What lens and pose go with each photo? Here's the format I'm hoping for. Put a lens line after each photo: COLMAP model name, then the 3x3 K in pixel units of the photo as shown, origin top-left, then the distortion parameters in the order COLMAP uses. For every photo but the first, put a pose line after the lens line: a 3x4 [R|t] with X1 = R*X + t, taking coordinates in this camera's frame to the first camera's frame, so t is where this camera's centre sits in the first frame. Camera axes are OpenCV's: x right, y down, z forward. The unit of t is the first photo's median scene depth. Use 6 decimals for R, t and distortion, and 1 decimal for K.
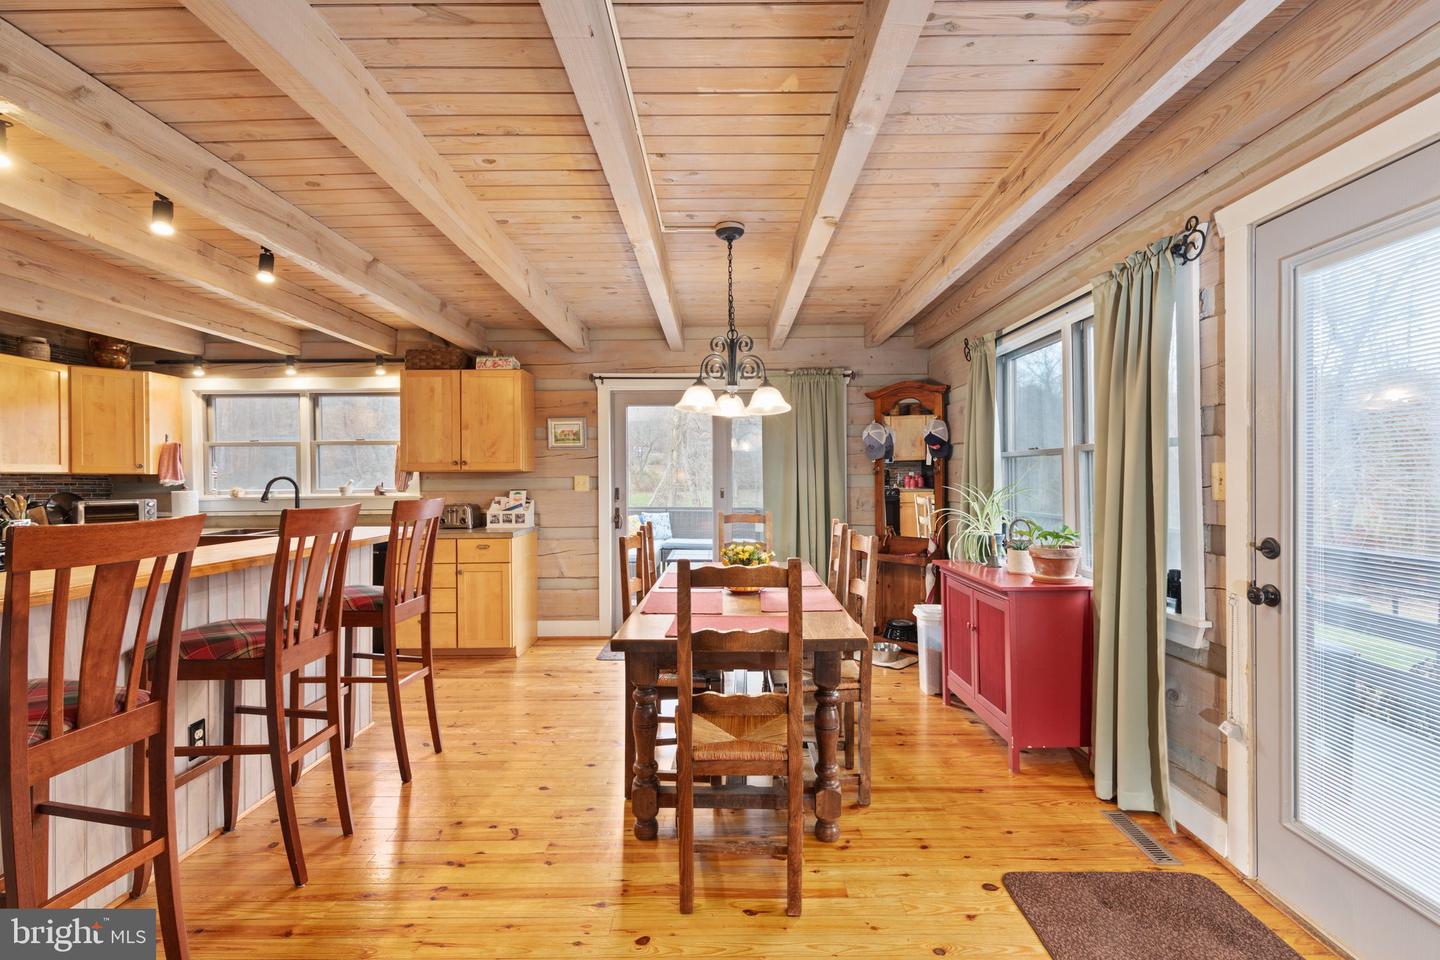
lens RADIAL K [[649.4, 0, 720.0], [0, 649.4, 480.0], [0, 0, 1]] dist [0.004317, 0.000547]
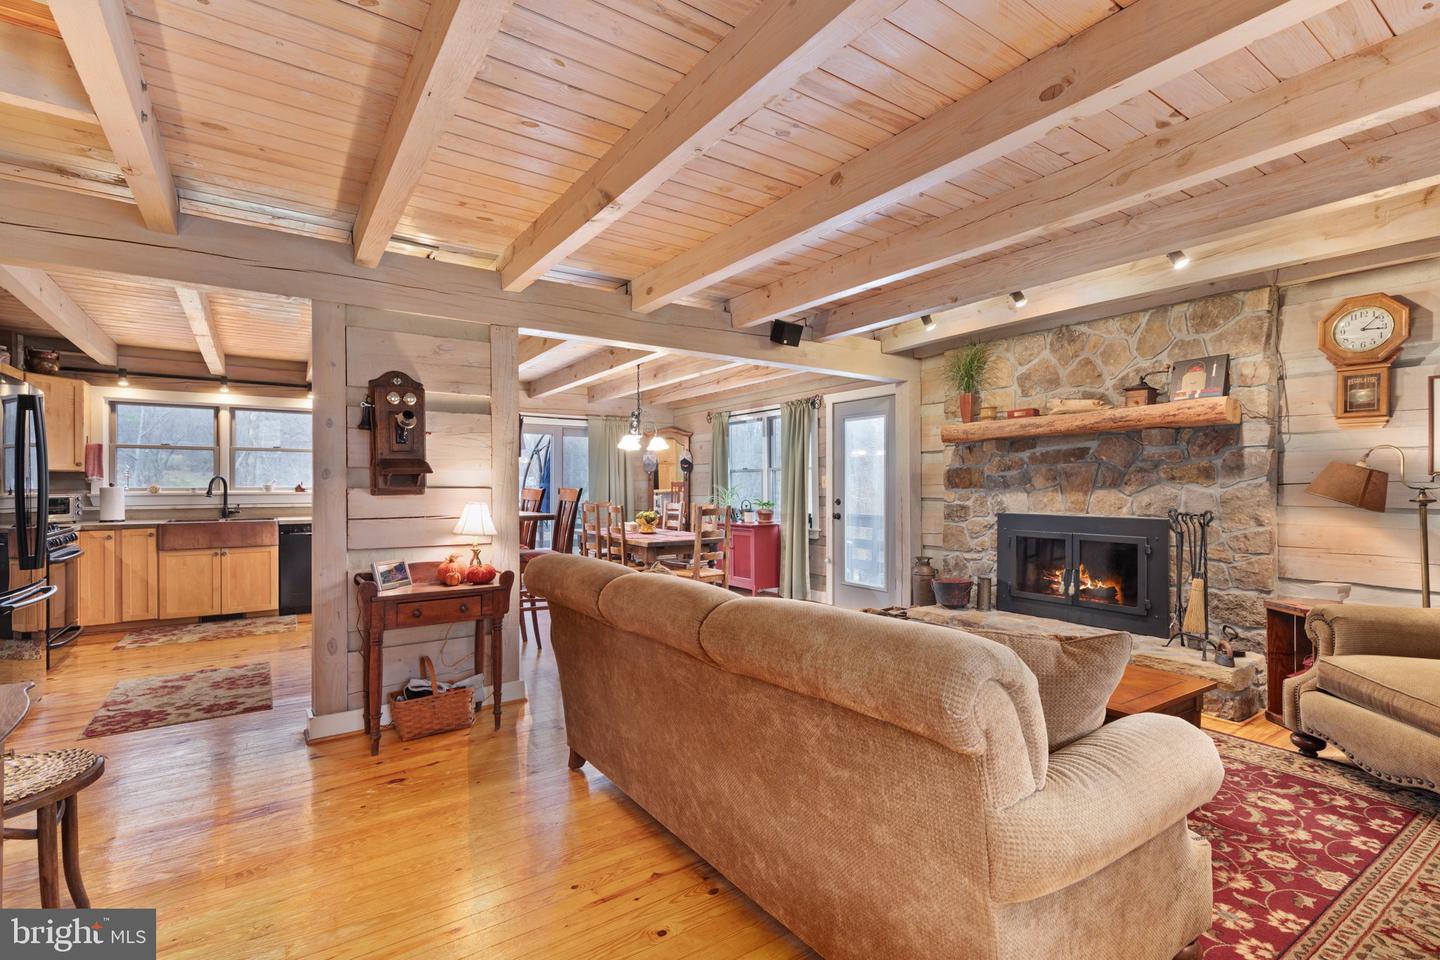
lens RADIAL K [[649.4, 0, 720.0], [0, 649.4, 480.0], [0, 0, 1]] dist [0.004317, 0.000547]
pose [[0.817023, 0.012442, 0.576470, -0.800567], [-0.003784, 0.999861, -0.016216, 0.024354], [-0.576592, 0.011068, 0.816957, -0.699492]]
